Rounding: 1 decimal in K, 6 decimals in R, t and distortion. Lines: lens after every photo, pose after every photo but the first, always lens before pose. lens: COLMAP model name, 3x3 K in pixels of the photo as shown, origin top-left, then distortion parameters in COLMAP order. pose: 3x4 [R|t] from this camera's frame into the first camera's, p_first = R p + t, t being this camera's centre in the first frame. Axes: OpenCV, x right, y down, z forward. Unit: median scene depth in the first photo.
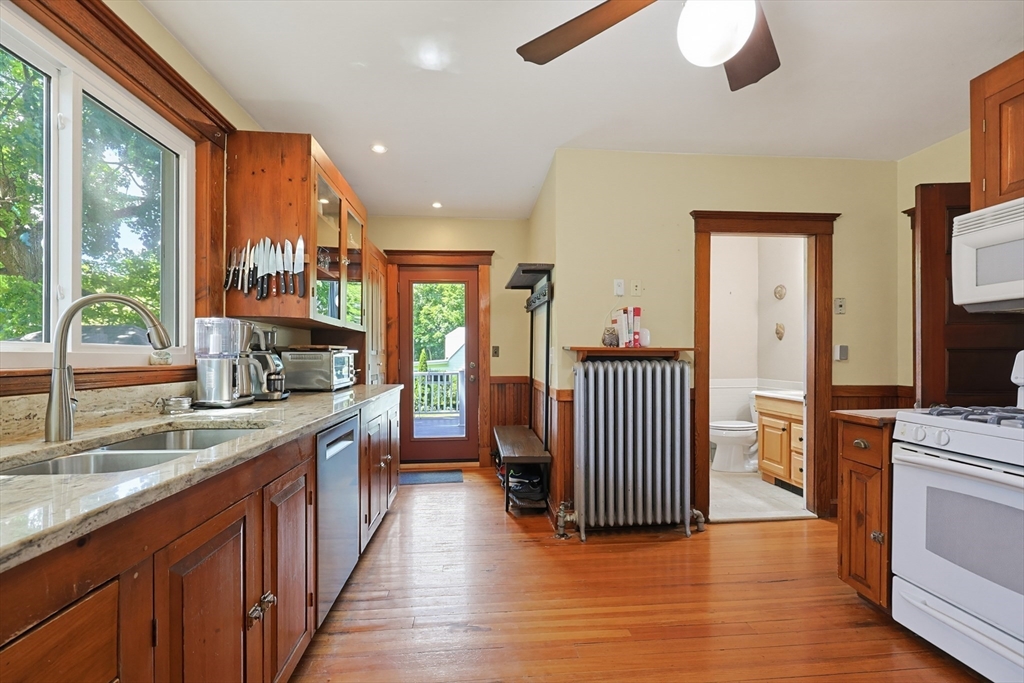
lens RADIAL K [[444.7, 0, 513.8], [0, 444.7, 354.6], [0, 0, 1]] dist [0.002980, 0.000621]
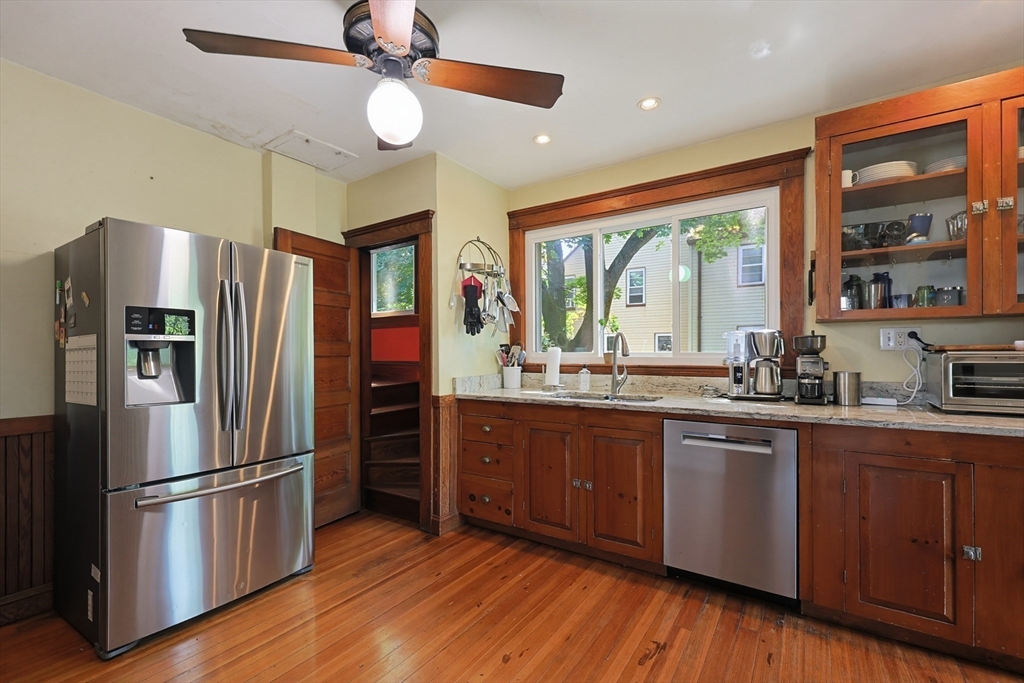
lens RADIAL K [[444.7, 0, 513.8], [0, 444.7, 354.6], [0, 0, 1]] dist [0.002980, 0.000621]
pose [[-0.619791, 0.002411, -0.784764, 0.533460], [0.004029, 0.999992, -0.000110, -0.009963], [0.784757, -0.003230, -0.619795, 0.885587]]
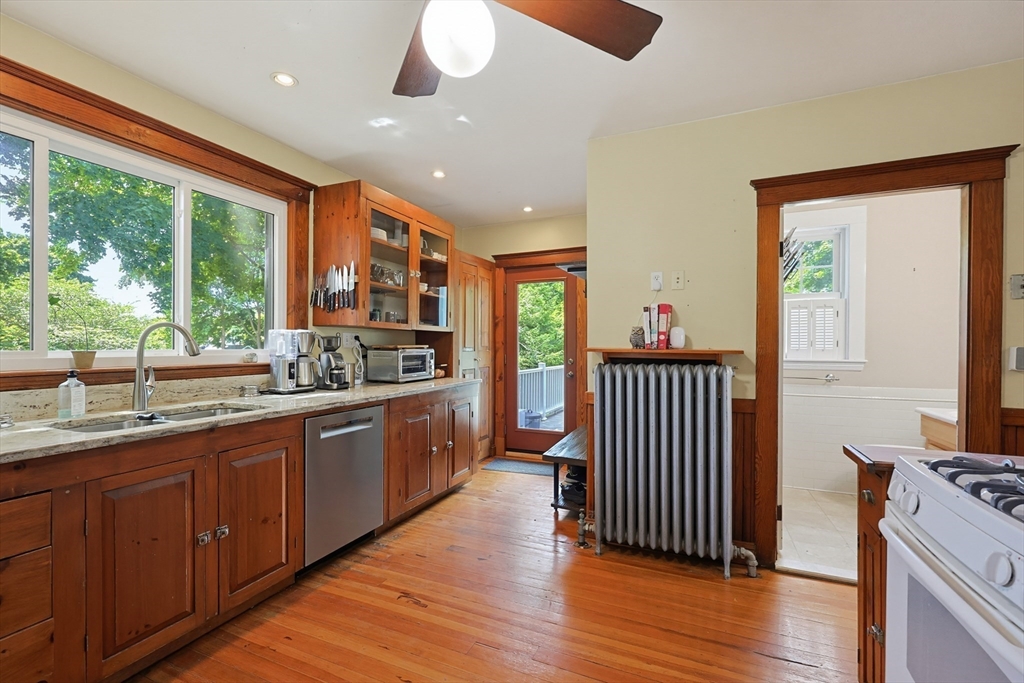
lens RADIAL K [[444.2, 0, 509.2], [0, 444.2, 345.9], [0, 0, 1]] dist [0.001067, -0.000035]
pose [[0.877155, 0.005469, -0.480177, 0.430829], [-0.002782, 0.999976, 0.006308, -0.028025], [0.480200, -0.004197, 0.877149, 0.082943]]
